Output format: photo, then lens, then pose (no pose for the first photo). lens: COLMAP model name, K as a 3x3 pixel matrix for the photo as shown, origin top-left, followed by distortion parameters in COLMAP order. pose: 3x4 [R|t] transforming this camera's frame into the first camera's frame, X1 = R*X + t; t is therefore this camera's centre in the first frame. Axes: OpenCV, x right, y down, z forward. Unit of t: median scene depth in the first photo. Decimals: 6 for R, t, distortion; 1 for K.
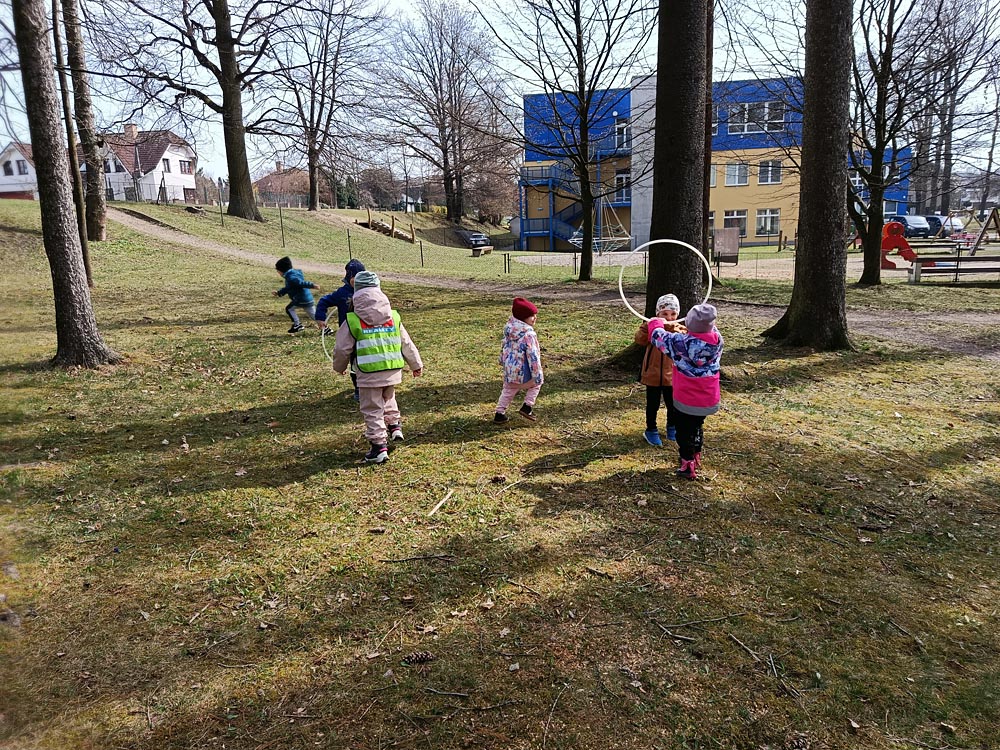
lens RADIAL K [[694.9, 0, 496.0], [0, 694.9, 372.6], [0, 0, 1]] dist [0.042507, -0.043362]
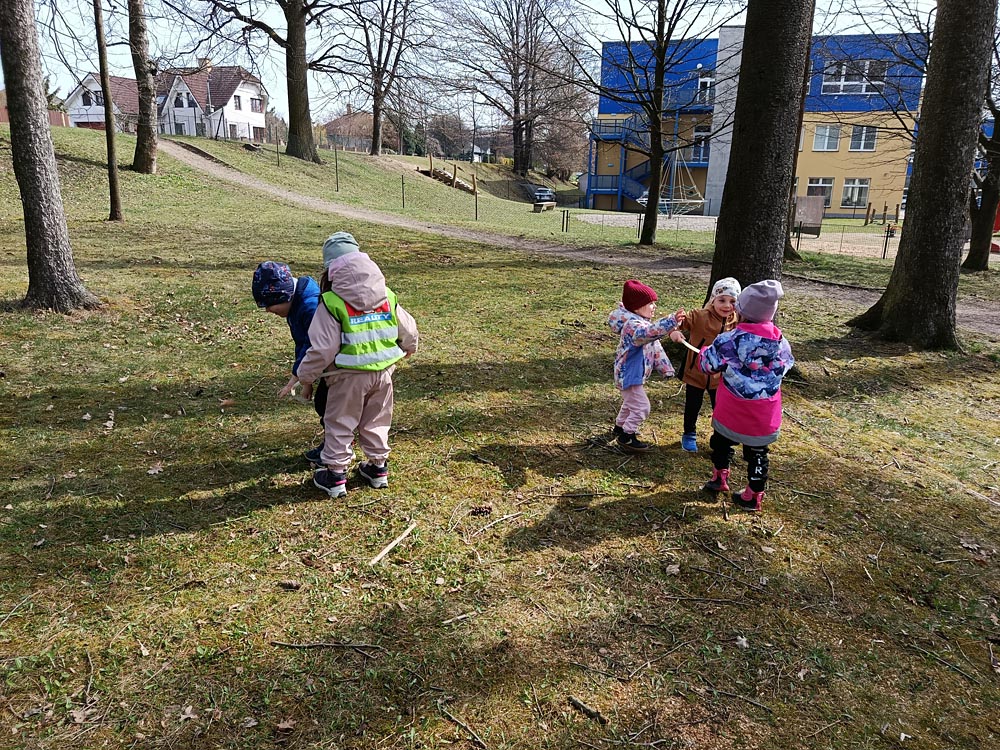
lens RADIAL K [[686.6, 0, 500.0], [0, 686.6, 375.0], [0, 0, 1]] dist [0.031114, -0.041778]
pose [[0.994124, 0.075853, -0.077230, 0.020982], [-0.070496, 0.995061, 0.069881, -0.013300], [0.082149, -0.064026, 0.994561, 0.084609]]
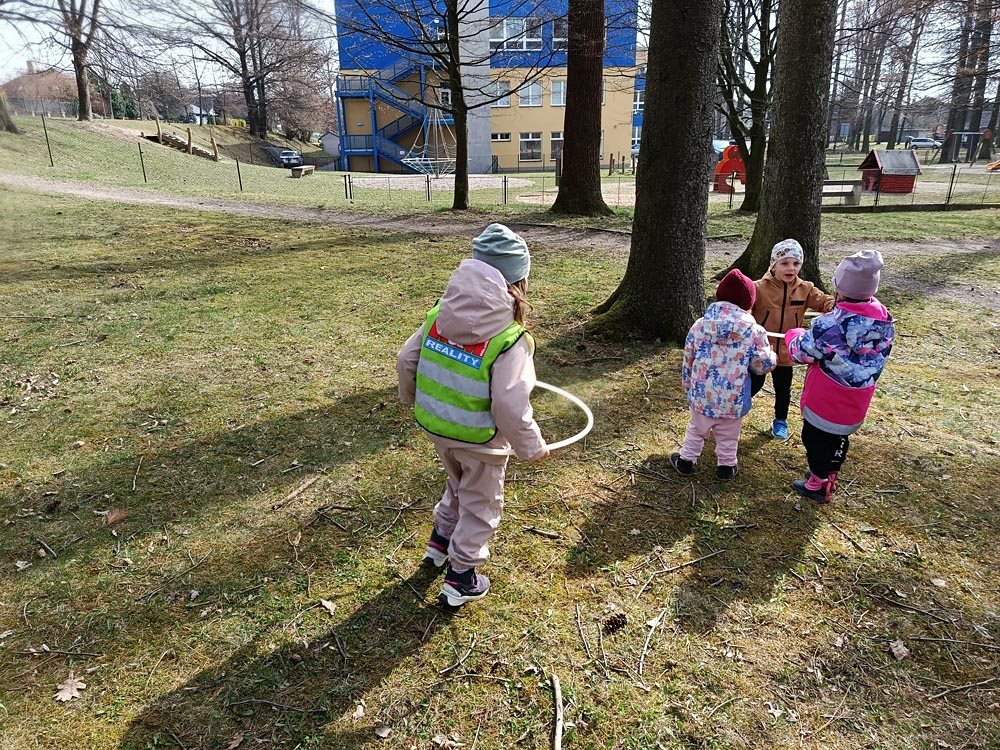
lens RADIAL K [[692.0, 0, 483.6], [0, 692.0, 365.0], [0, 0, 1]] dist [-0.004159, -0.005441]
pose [[0.966481, -0.063822, 0.248679, -0.064307], [0.038591, 0.993718, 0.105051, -0.029861], [-0.253821, -0.091933, 0.962872, 0.164747]]
